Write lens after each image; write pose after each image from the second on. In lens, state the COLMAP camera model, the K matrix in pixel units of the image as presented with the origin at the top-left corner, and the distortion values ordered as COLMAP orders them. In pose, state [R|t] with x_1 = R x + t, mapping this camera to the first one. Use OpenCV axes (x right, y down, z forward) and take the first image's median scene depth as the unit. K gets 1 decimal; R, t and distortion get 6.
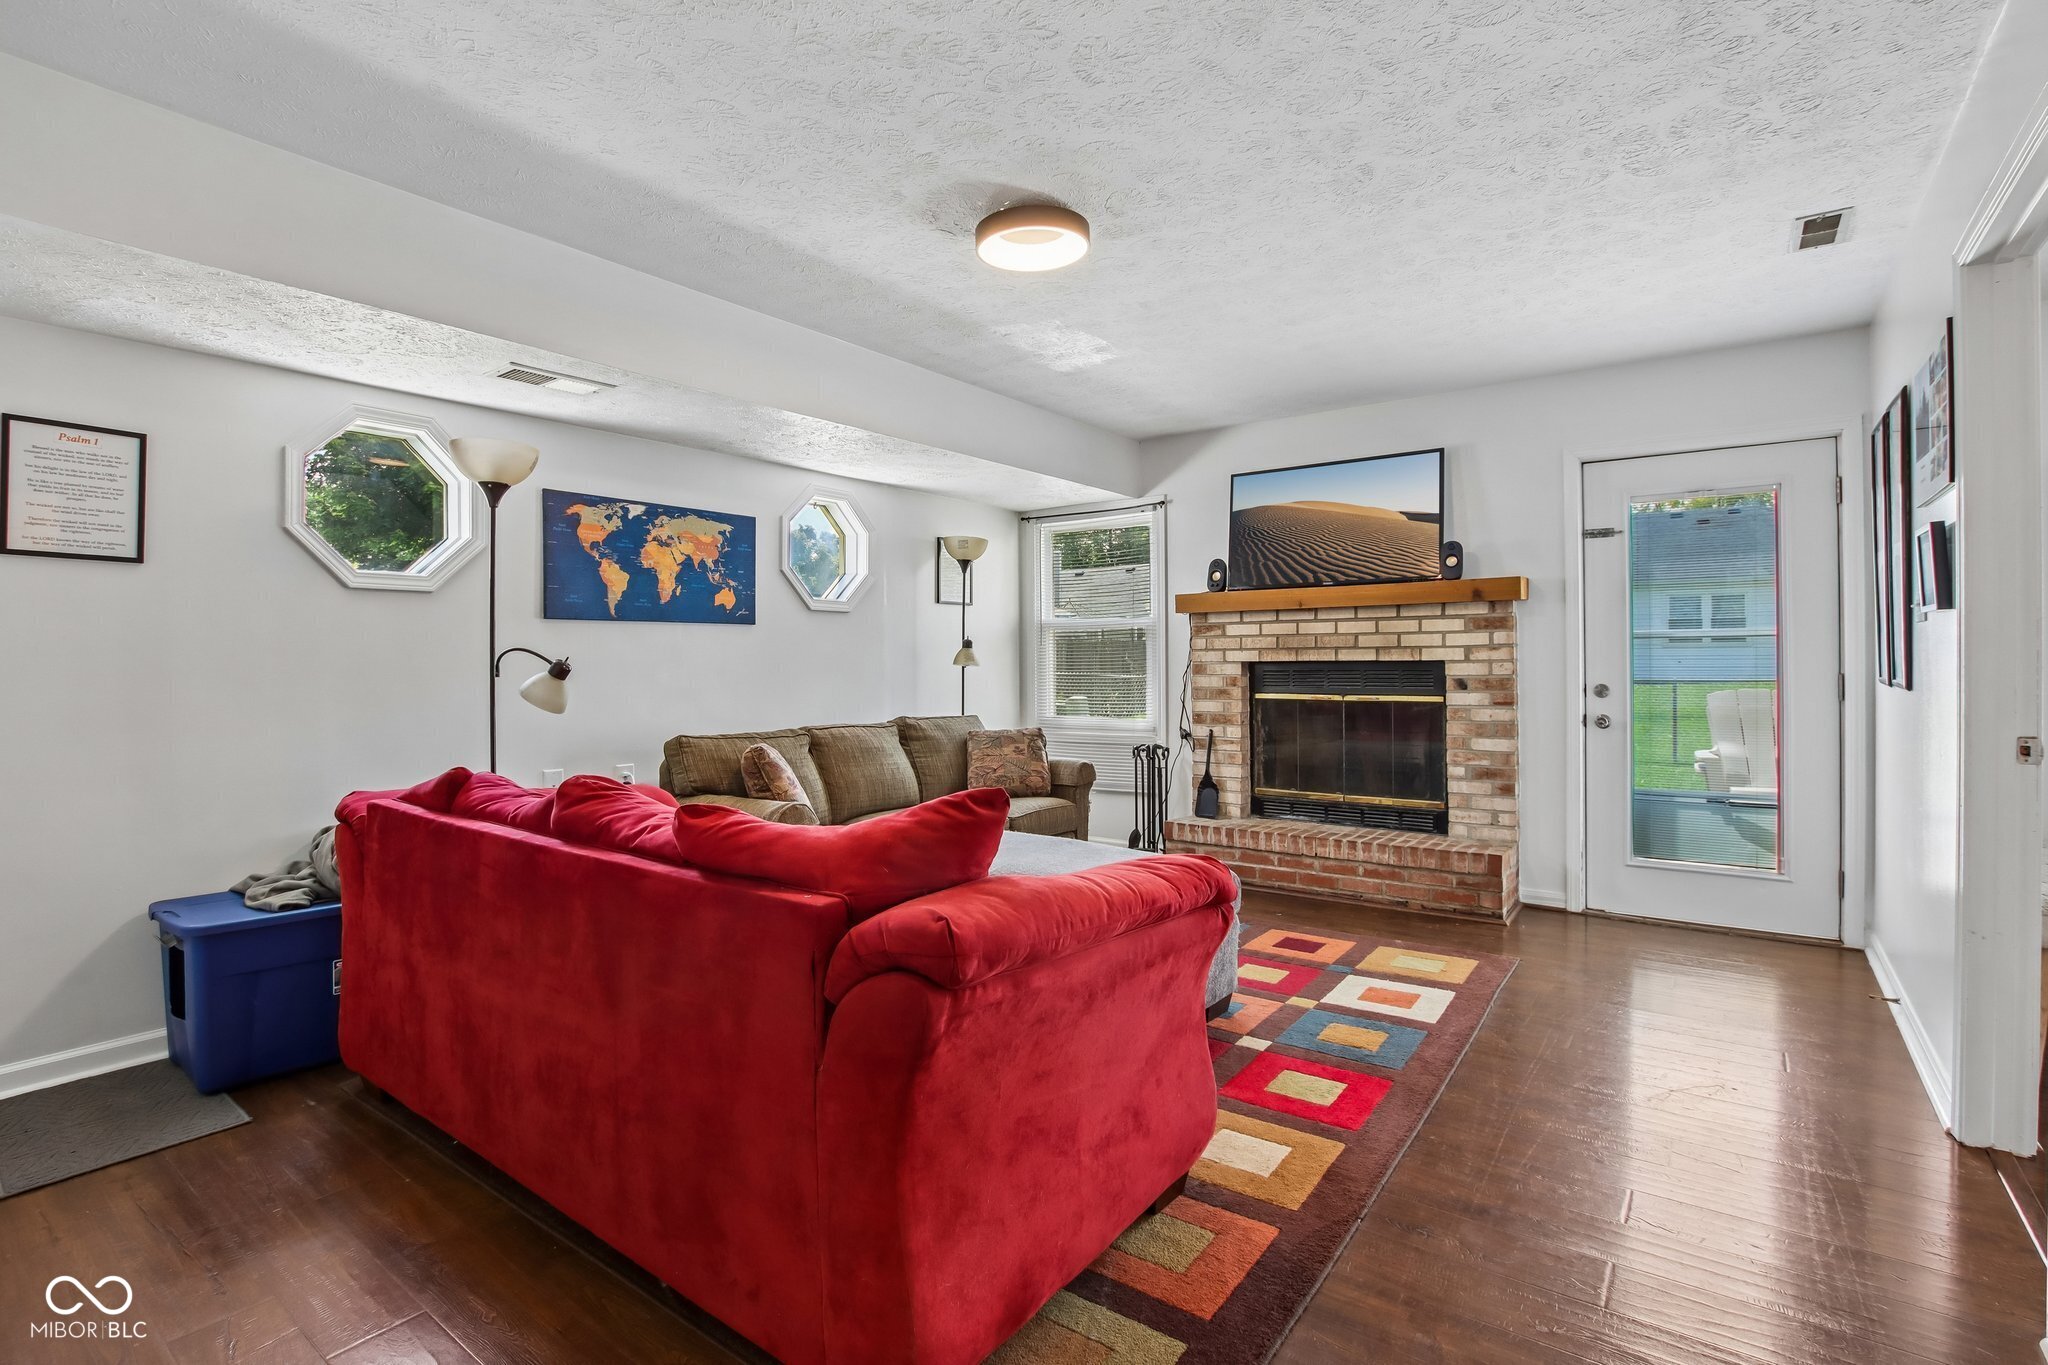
lens RADIAL K [[962.8, 0, 1027.4], [0, 962.8, 654.6], [0, 0, 1]] dist [-0.037820, 0.000180]
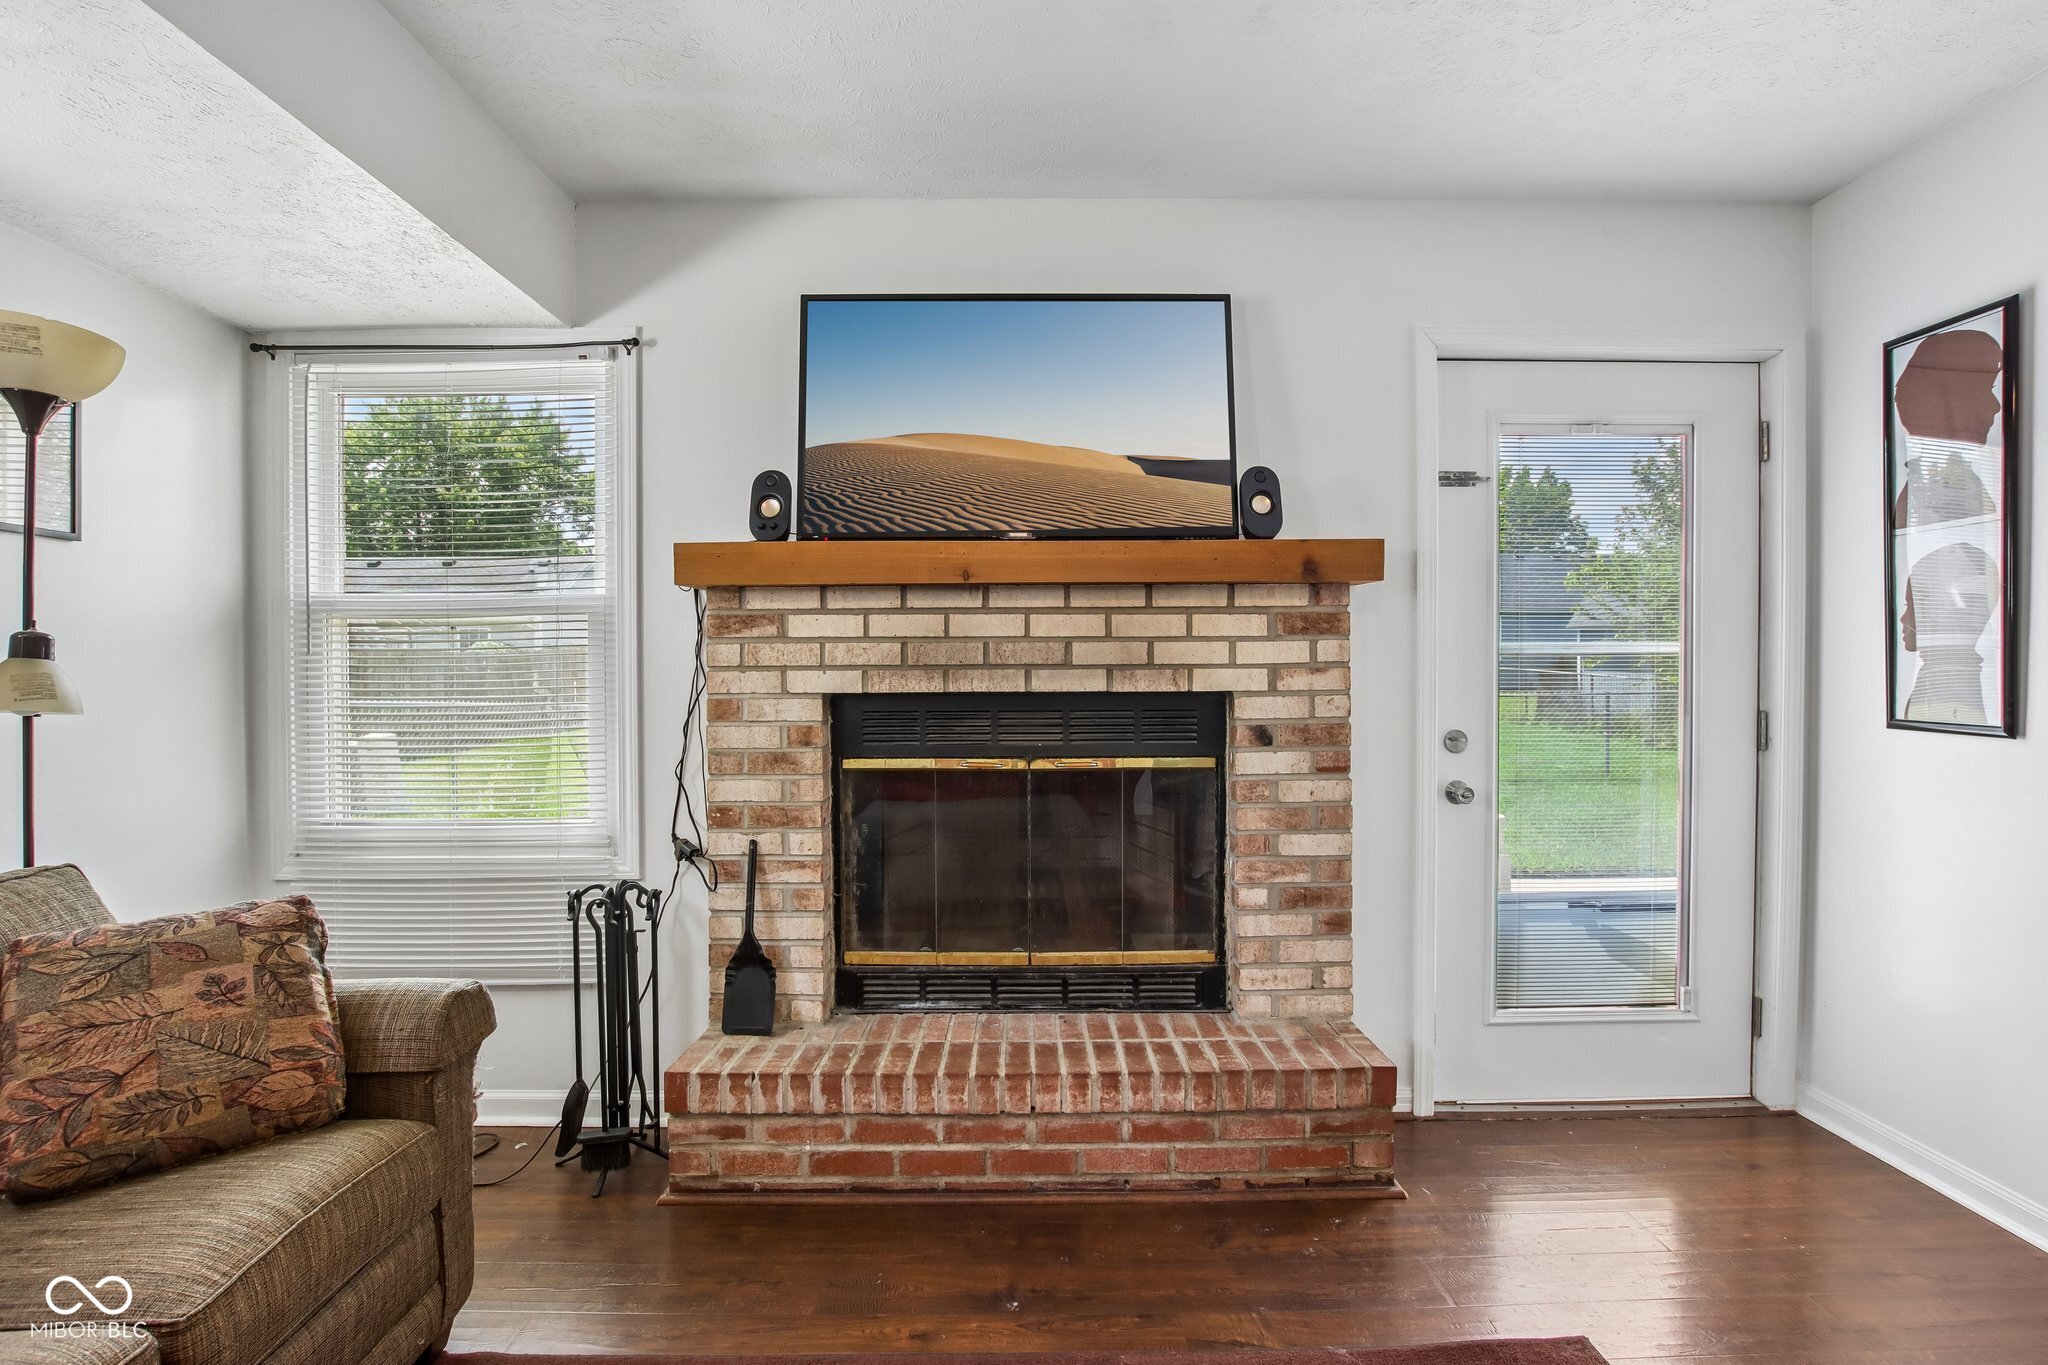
lens RADIAL K [[985.1, 0, 1023.1], [0, 985.1, 685.8], [0, 0, 1]] dist [-0.030613, 0.000812]
pose [[0.797937, -0.003412, 0.602732, 0.011508], [-0.005011, 0.999912, 0.012294, -0.003364], [-0.602721, -0.012830, 0.797849, 0.642014]]
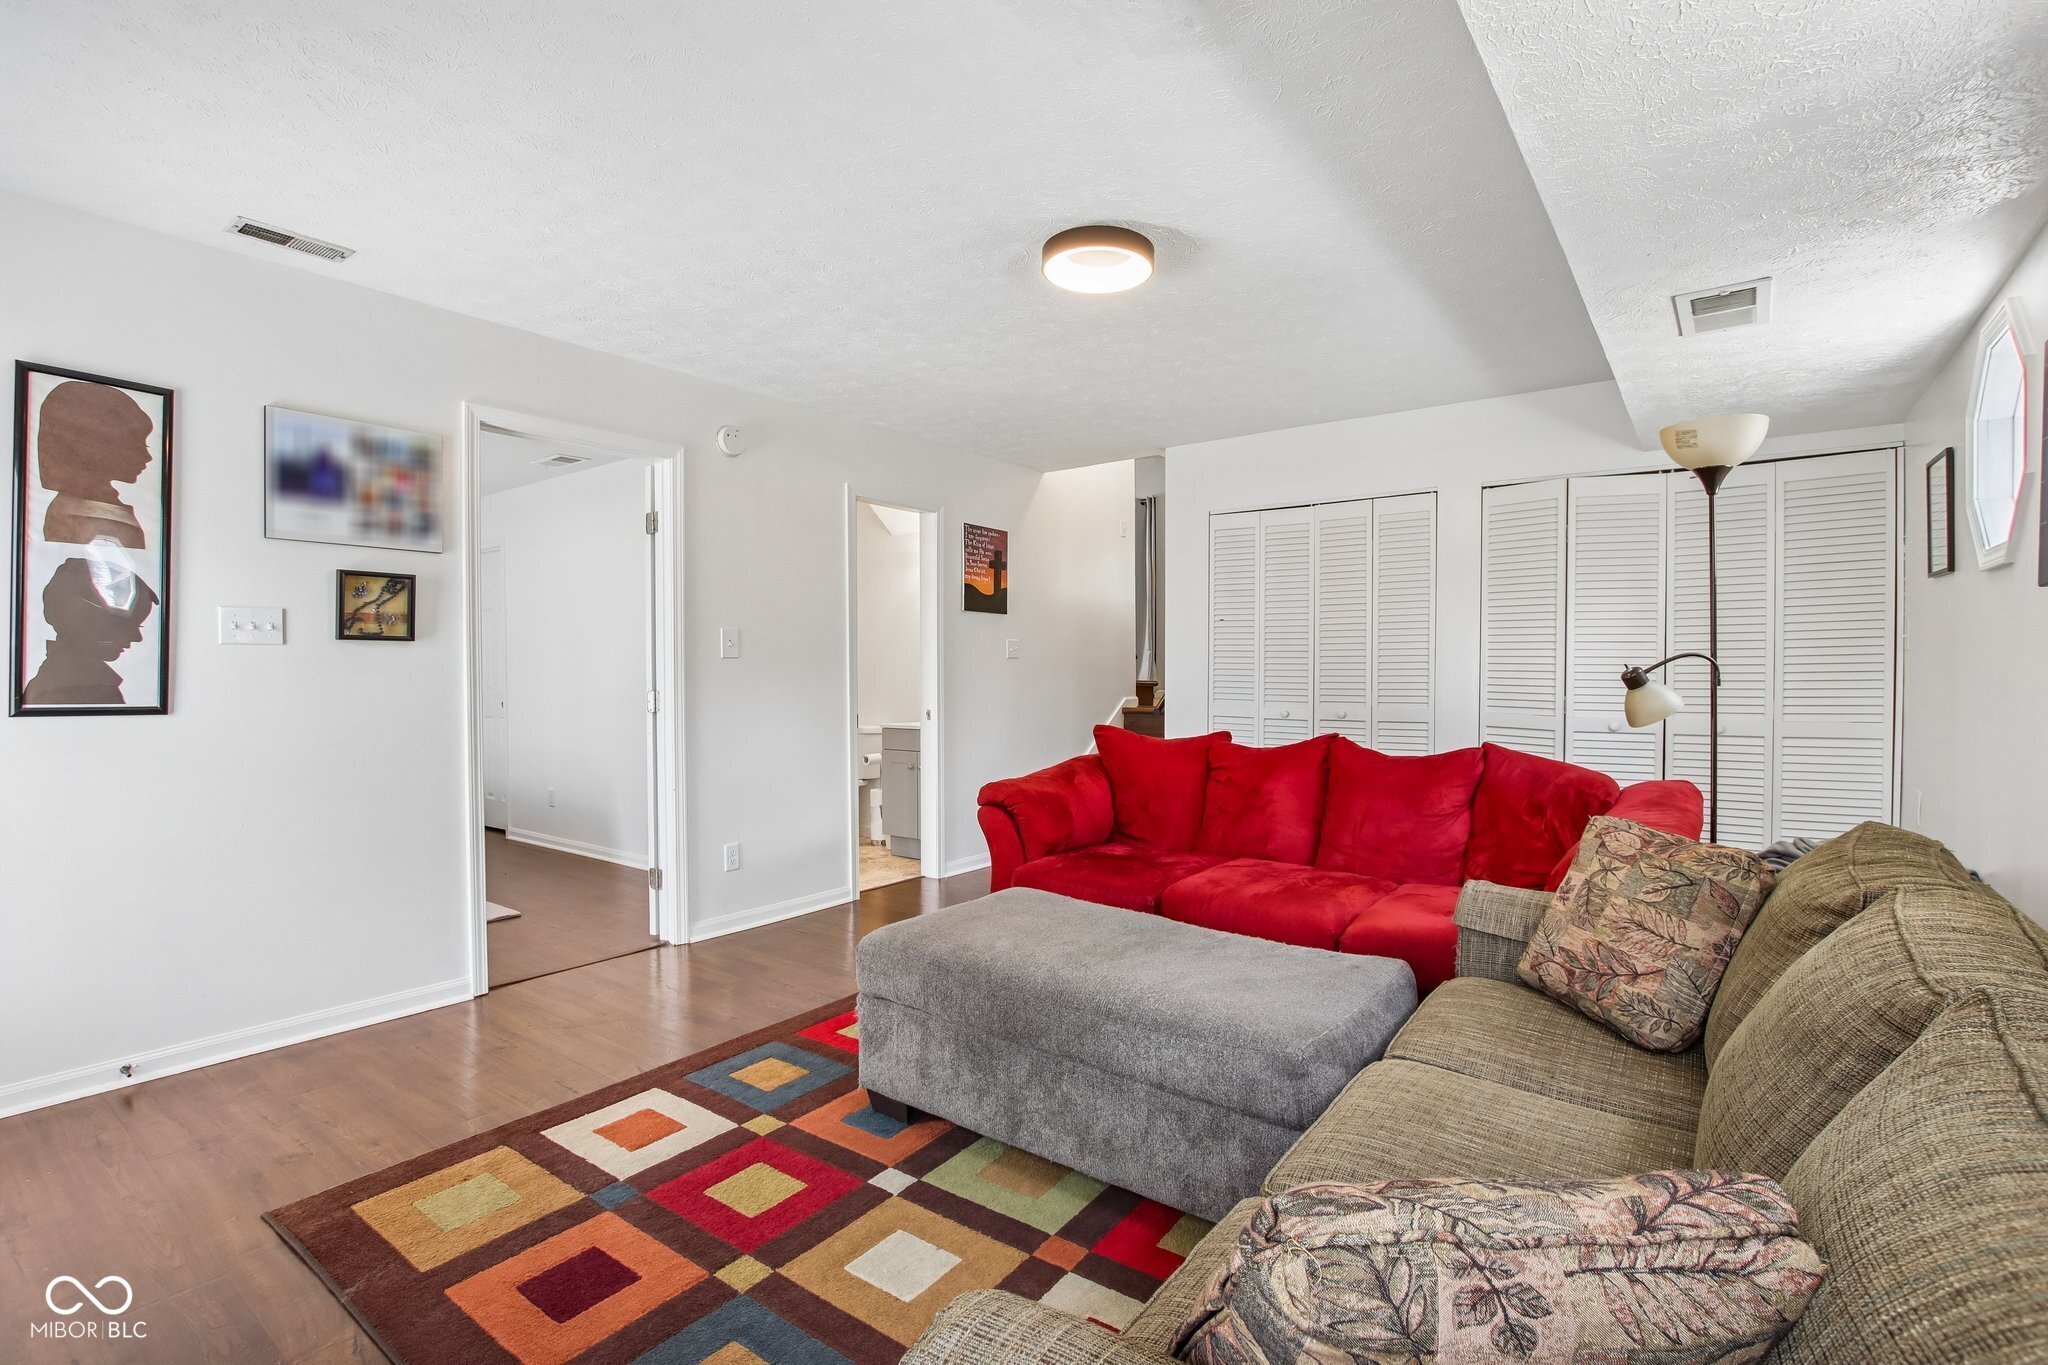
lens RADIAL K [[951.6, 0, 1027.5], [0, 951.6, 680.5], [0, 0, 1]] dist [-0.037908, 0.006021]
pose [[-0.999954, 0.008939, -0.003487, 0.054319], [0.008927, 0.999954, 0.003444, 0.006457], [0.003518, 0.003413, -0.999988, 1.240848]]
